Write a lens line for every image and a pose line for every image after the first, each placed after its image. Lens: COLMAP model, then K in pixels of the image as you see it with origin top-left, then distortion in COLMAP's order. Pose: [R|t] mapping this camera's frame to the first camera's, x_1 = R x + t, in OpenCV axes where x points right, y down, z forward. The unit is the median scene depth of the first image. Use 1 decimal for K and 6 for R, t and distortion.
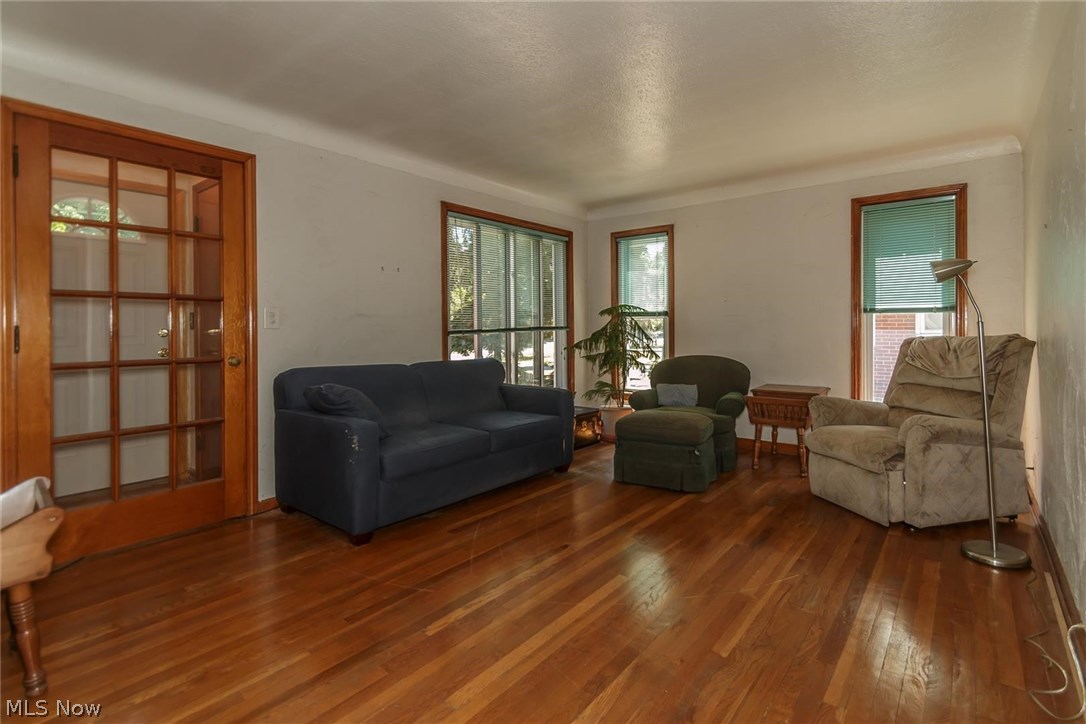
lens RADIAL K [[481.6, 0, 543.1], [0, 481.6, 335.6], [0, 0, 1]] dist [0.000319, -0.000023]
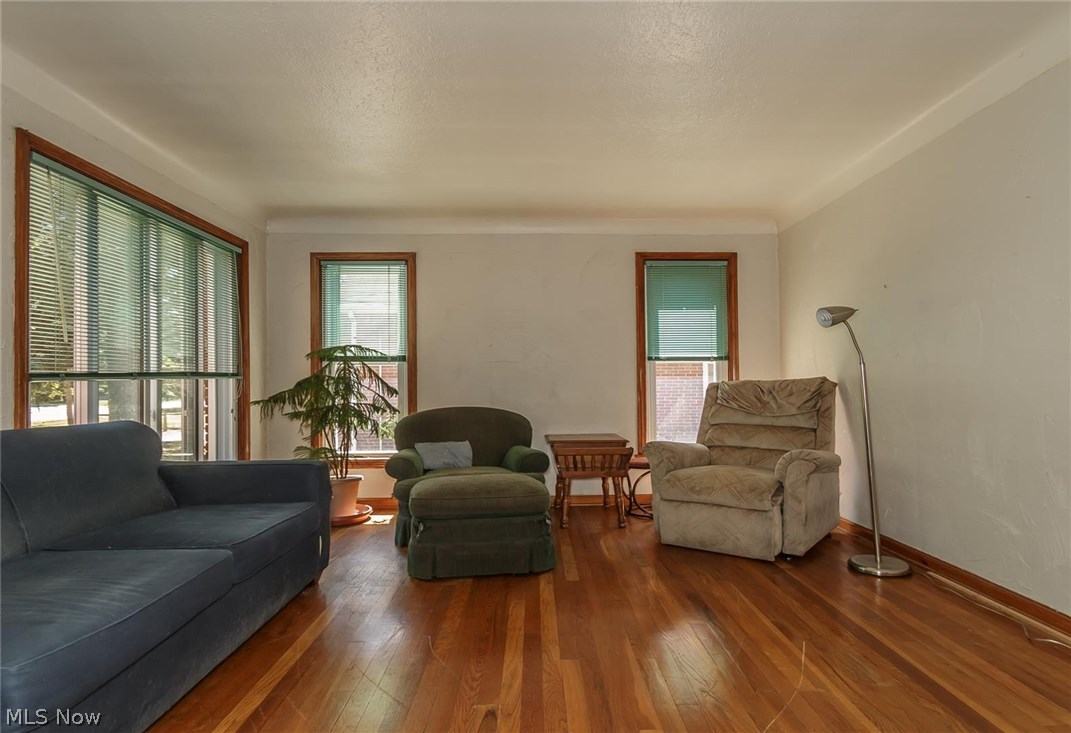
lens RADIAL K [[495.0, 0, 538.5], [0, 495.0, 381.7], [0, 0, 1]] dist [-0.008054, -0.000072]
pose [[0.739211, 0.014905, 0.673309, -0.247269], [0.001084, 0.999727, -0.023321, 0.024049], [-0.673473, 0.017969, 0.738993, 0.364676]]
